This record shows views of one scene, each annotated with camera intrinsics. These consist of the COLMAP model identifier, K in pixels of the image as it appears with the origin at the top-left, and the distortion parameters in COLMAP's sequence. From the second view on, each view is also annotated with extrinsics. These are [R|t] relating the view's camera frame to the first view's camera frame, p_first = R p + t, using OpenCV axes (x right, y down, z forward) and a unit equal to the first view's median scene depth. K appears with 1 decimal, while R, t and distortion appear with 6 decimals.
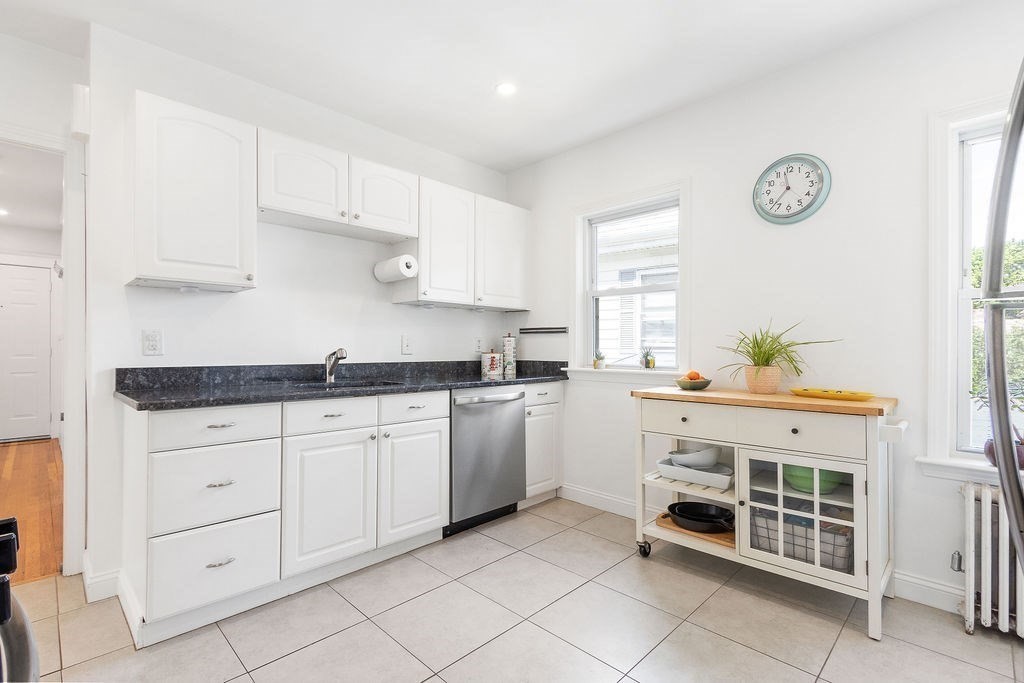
lens RADIAL K [[470.0, 0, 509.8], [0, 470.0, 341.4], [0, 0, 1]] dist [0.001919, -0.000634]
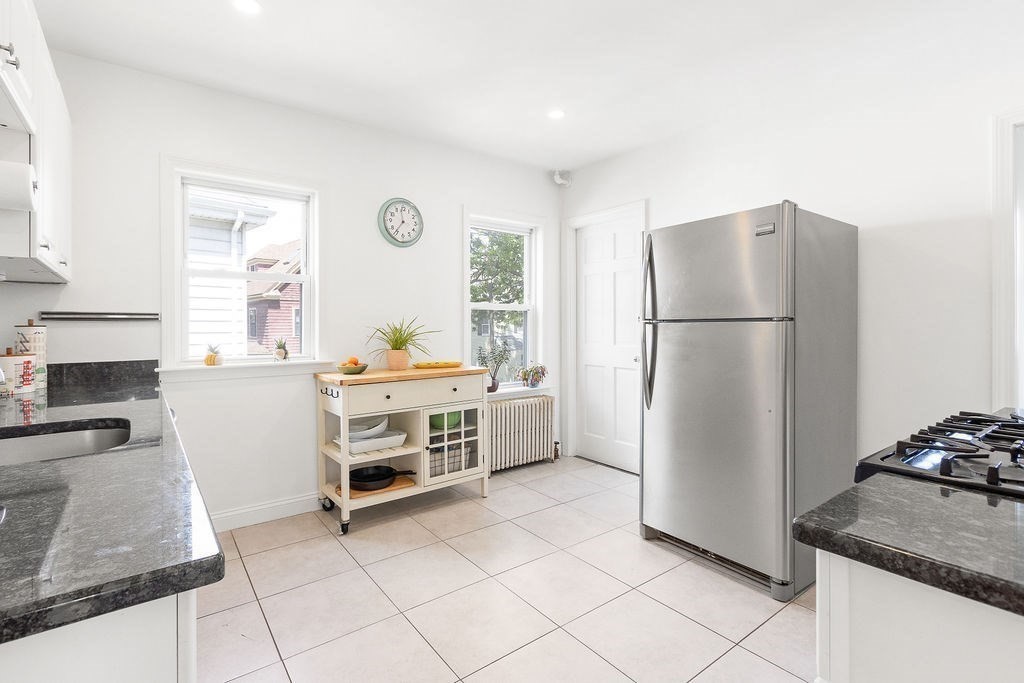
lens RADIAL K [[470.0, 0, 478.2], [0, 470.0, 326.6], [0, 0, 1]] dist [0.001919, -0.000634]
pose [[0.165763, -0.002861, 0.986162, -0.769750], [-0.003393, 0.999988, 0.003472, -0.020492], [-0.986160, -0.003922, 0.165751, 0.558782]]
